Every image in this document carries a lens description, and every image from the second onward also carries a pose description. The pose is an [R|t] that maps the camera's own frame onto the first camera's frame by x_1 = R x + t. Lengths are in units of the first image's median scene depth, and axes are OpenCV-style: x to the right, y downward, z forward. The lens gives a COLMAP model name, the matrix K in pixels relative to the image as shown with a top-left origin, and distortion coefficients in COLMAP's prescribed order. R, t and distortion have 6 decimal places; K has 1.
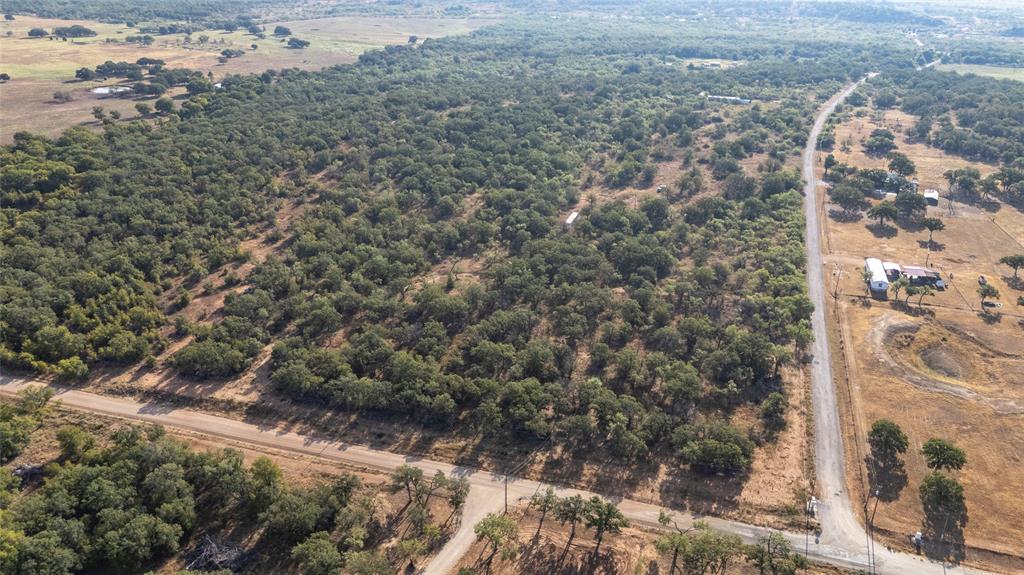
lens RADIAL K [[753.1, 0, 513.2], [0, 753.1, 286.6], [0, 0, 1]] dist [0.052962, -0.038437]
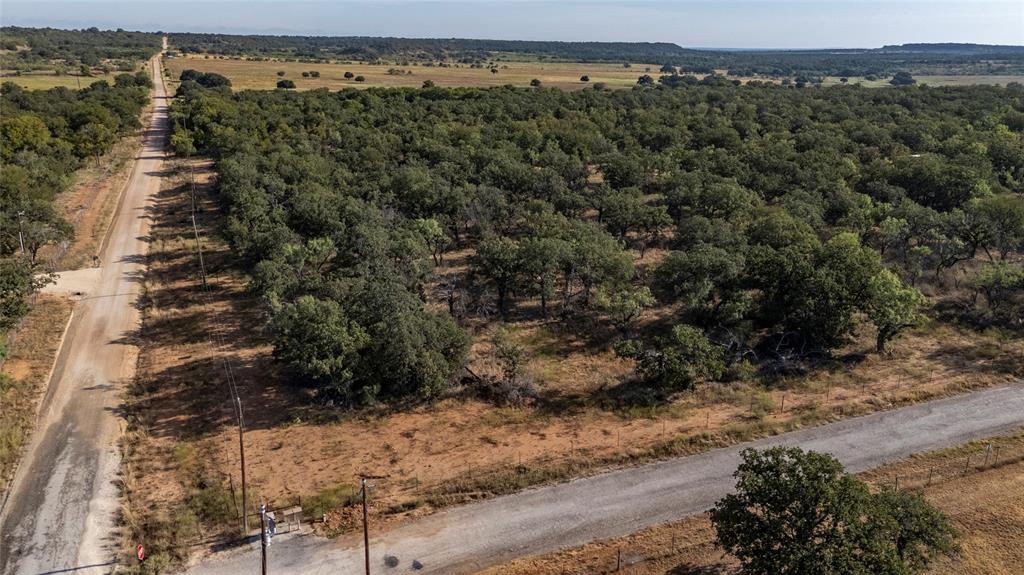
lens RADIAL K [[753.1, 0, 511.5], [0, 753.1, 282.6], [0, 0, 1]] dist [0.052962, -0.038437]
pose [[0.647286, 0.221665, -0.729305, 0.470200], [-0.315111, 0.949014, 0.008770, 0.126177], [0.694065, 0.224136, 0.684133, 0.628106]]
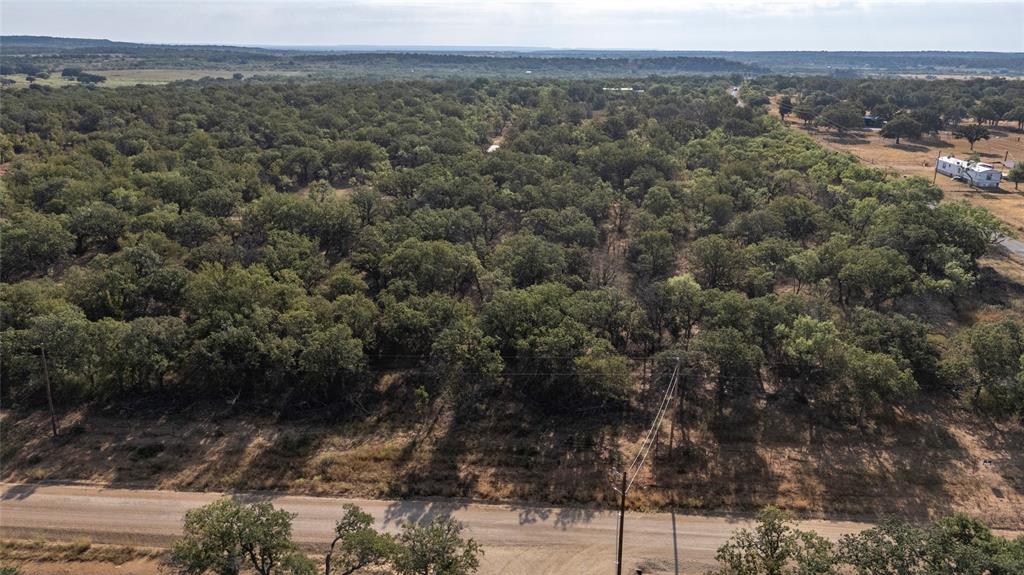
lens RADIAL K [[753.1, 0, 514.1], [0, 753.1, 297.8], [0, 0, 1]] dist [0.052962, -0.038437]
pose [[0.977250, -0.072373, 0.199362, -0.067417], [0.092214, 0.991471, -0.092096, 0.149144], [-0.190996, 0.108385, 0.975589, 0.533762]]
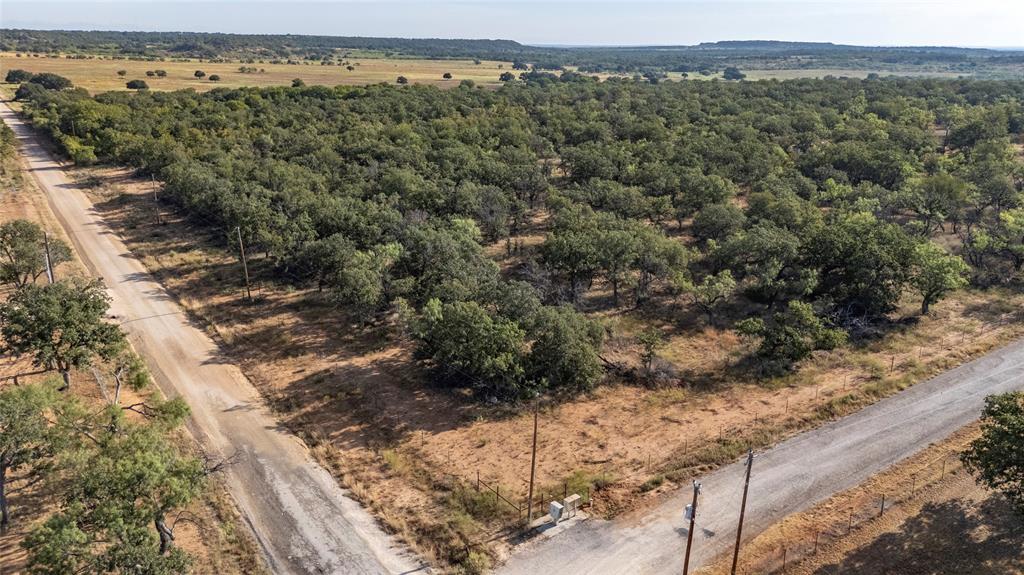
lens RADIAL K [[753.1, 0, 511.5], [0, 753.1, 286.6], [0, 0, 1]] dist [0.052962, -0.038437]
pose [[0.790682, 0.180296, -0.585077, 0.395407], [-0.249178, 0.967690, -0.038542, 0.160457], [0.559225, 0.176263, 0.810061, 0.546598]]
